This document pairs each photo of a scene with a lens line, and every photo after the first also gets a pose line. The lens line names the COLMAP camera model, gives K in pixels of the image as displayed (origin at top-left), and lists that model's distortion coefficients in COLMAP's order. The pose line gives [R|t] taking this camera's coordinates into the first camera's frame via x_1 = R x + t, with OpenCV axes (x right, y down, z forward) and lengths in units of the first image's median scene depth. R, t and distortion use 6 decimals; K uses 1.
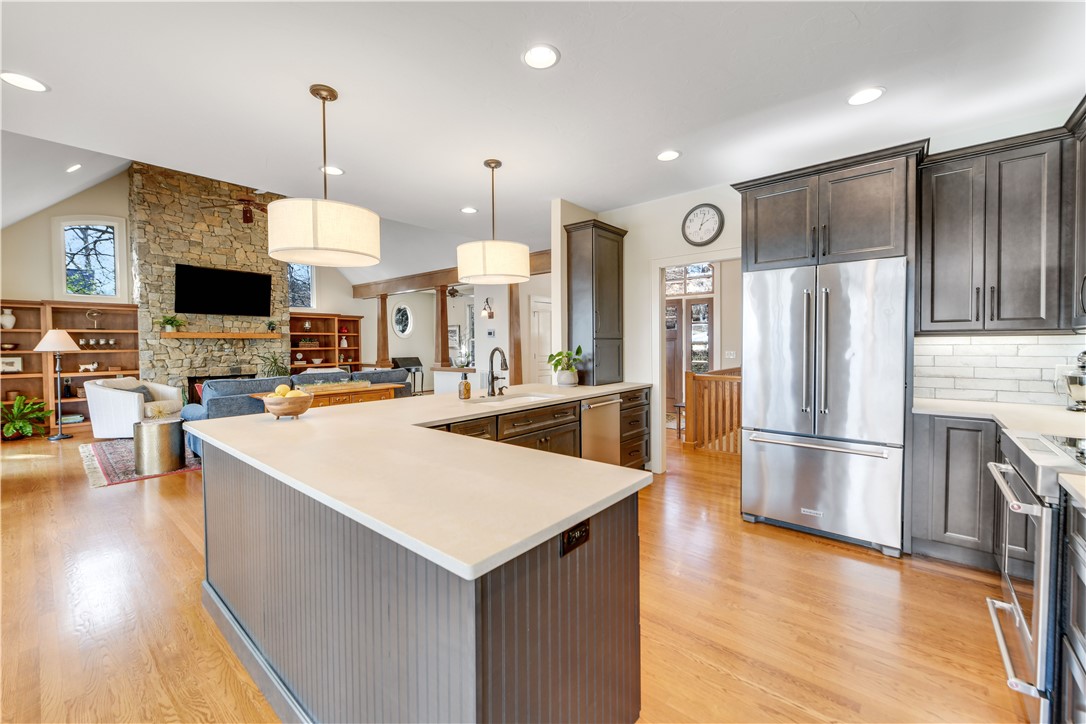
lens RADIAL K [[438.8, 0, 538.8], [0, 438.8, 354.0], [0, 0, 1]] dist [0.000807, 0.000063]
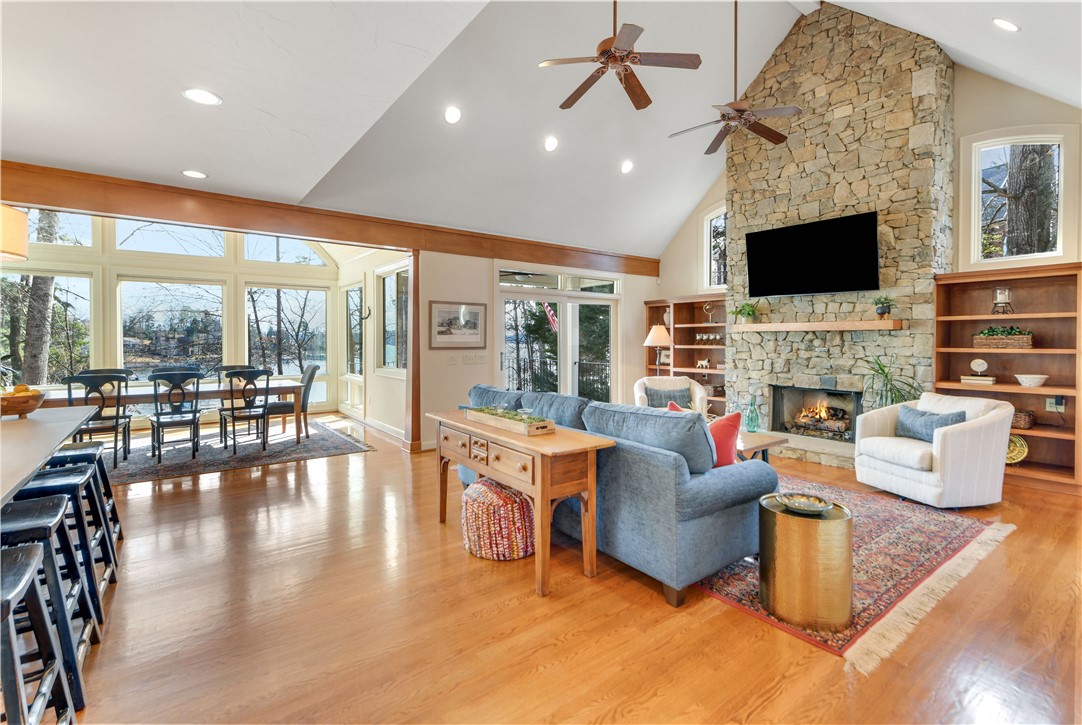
lens RADIAL K [[495.3, 0, 538.0], [0, 495.3, 343.2], [0, 0, 1]] dist [0.003902, 0.000150]
pose [[-0.227798, 0.015335, -0.973588, 0.083135], [-0.020217, 0.999586, 0.020475, -0.023722], [0.973499, 0.024347, -0.227393, 0.759206]]
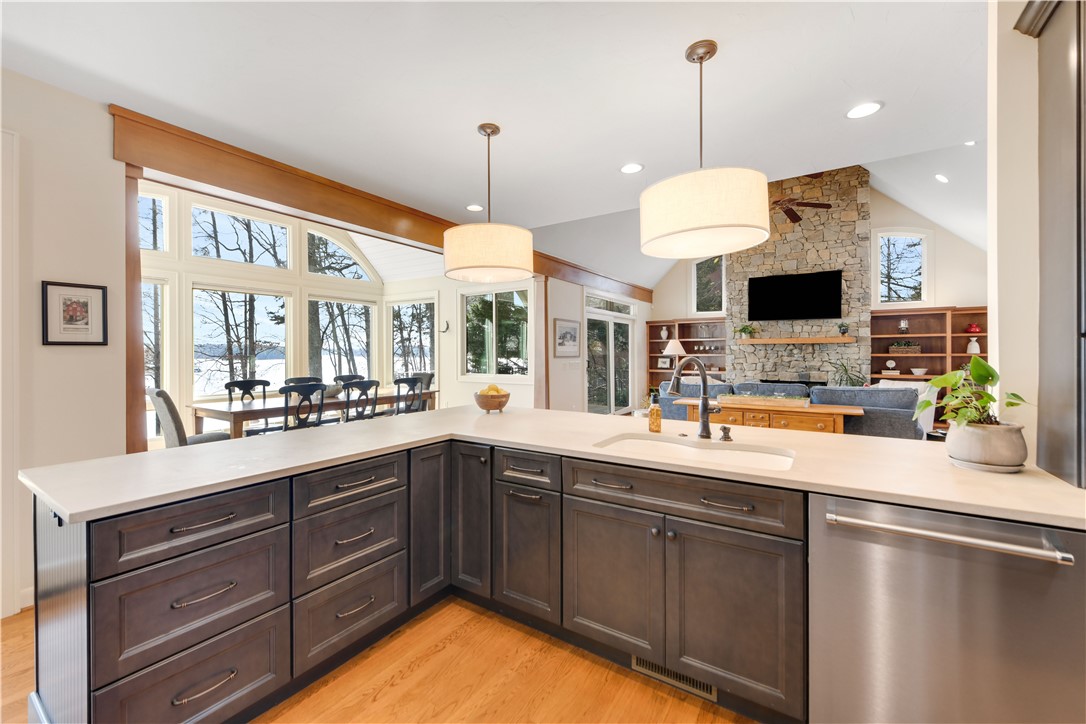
lens RADIAL K [[442.4, 0, 540.0], [0, 442.4, 352.9], [0, 0, 1]] dist [0.000198, 0.000083]
pose [[0.120798, 0.007368, -0.992650, 0.202229], [-0.019465, 0.999798, 0.005052, -0.008439], [0.992486, 0.018712, 0.120917, 0.306700]]
